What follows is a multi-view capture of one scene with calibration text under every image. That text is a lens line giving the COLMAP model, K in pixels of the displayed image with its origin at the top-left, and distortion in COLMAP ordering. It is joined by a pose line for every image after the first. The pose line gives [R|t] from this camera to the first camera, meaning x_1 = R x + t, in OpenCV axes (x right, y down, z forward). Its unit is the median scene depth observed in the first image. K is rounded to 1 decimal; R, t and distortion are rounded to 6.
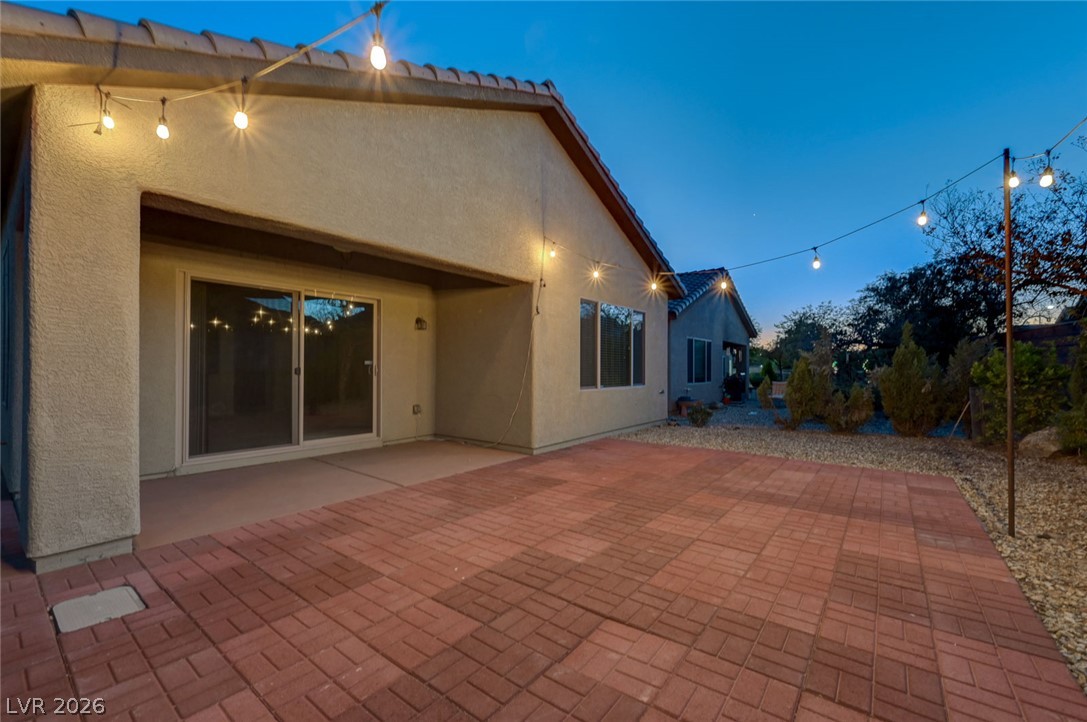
lens RADIAL K [[441.3, 0, 546.5], [0, 441.3, 367.3], [0, 0, 1]] dist [-0.000462, 0.000100]
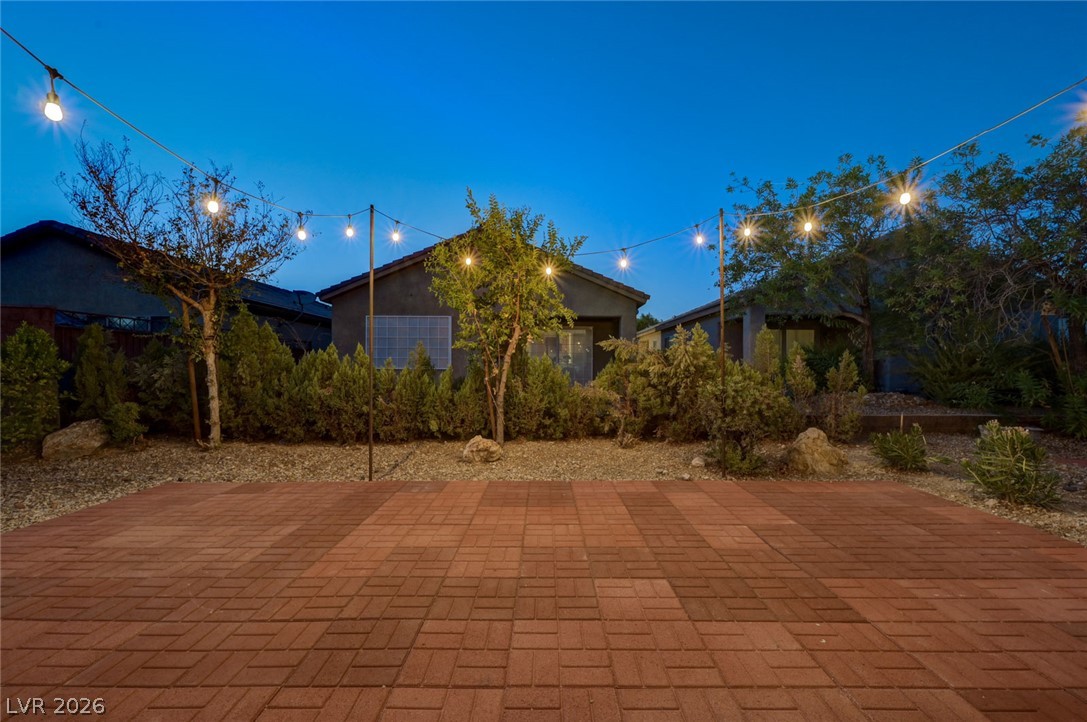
lens RADIAL K [[429.7, 0, 543.9], [0, 429.7, 365.9], [0, 0, 1]] dist [-0.000254, 0.000034]
pose [[-0.605906, -0.002795, 0.795531, -0.293925], [-0.009340, 0.999950, -0.003601, 0.006213], [-0.795482, -0.009612, -0.605902, 1.080428]]
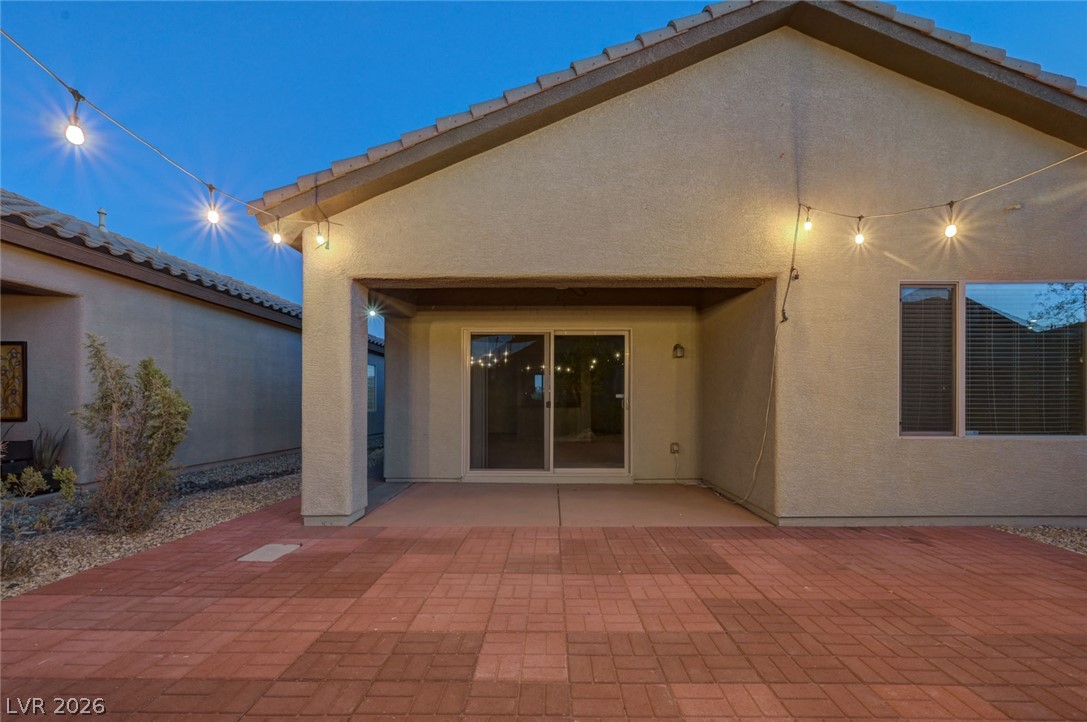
lens RADIAL K [[449.0, 0, 551.1], [0, 449.0, 403.1], [0, 0, 1]] dist [-0.001300, -0.000020]
pose [[0.610760, -0.001463, -0.791814, 0.441814], [0.003968, 0.999991, 0.001213, 0.005467], [0.791806, -0.003883, 0.610761, 0.414497]]
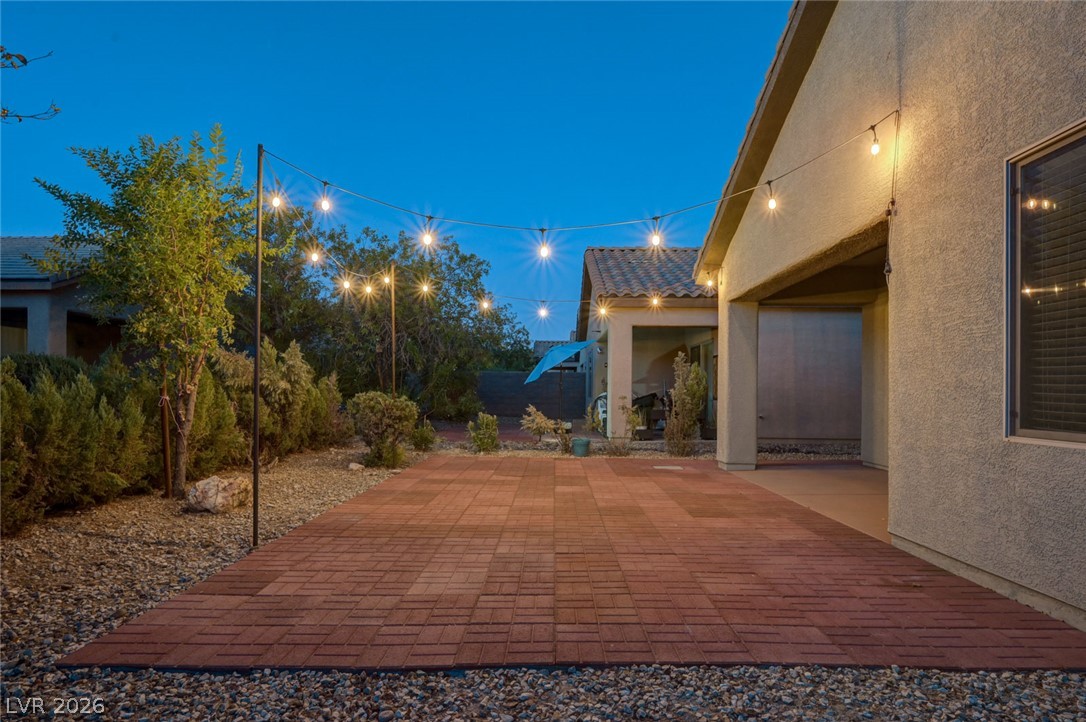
lens RADIAL K [[608.7, 0, 539.9], [0, 608.7, 391.8], [0, 0, 1]] dist [-0.001322, 0.000554]
pose [[-0.806040, -0.007538, -0.591813, 1.042644], [-0.004771, 0.999969, -0.006239, 0.035626], [0.591842, -0.002205, -0.806051, 1.903758]]
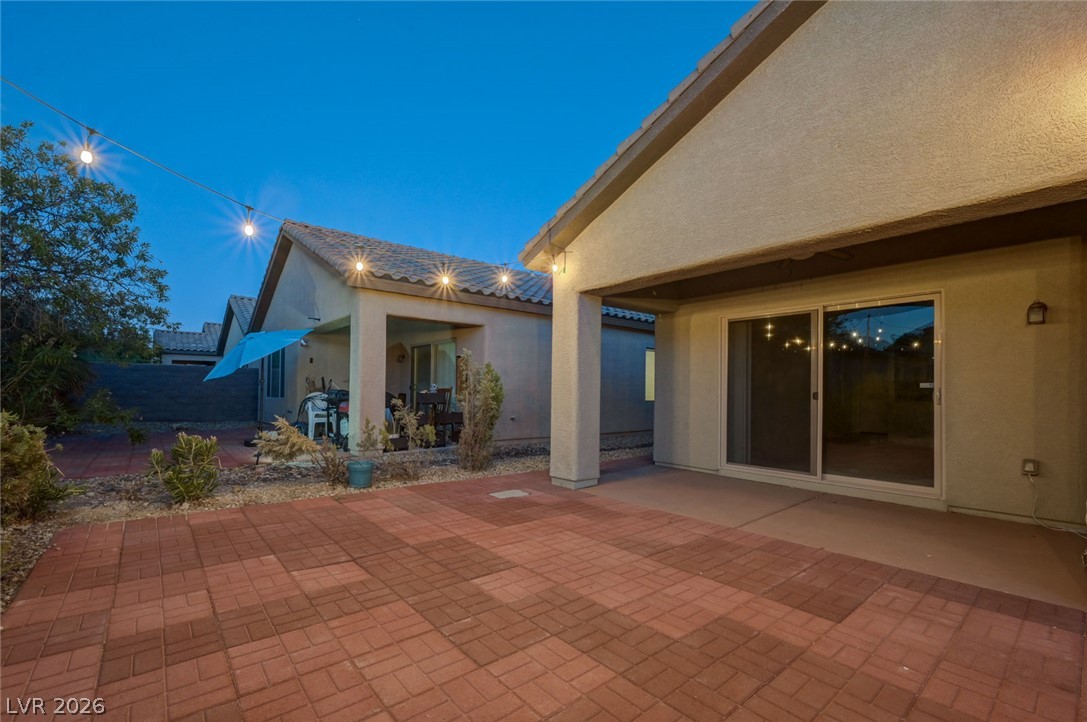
lens RADIAL K [[472.4, 0, 554.1], [0, 472.4, 386.1], [0, 0, 1]] dist [0.000831, -0.000096]
pose [[-0.200915, -0.016427, -0.979471, 0.682516], [-0.007388, 0.999856, -0.015253, 0.009749], [0.979581, 0.004172, -0.201008, 0.871725]]
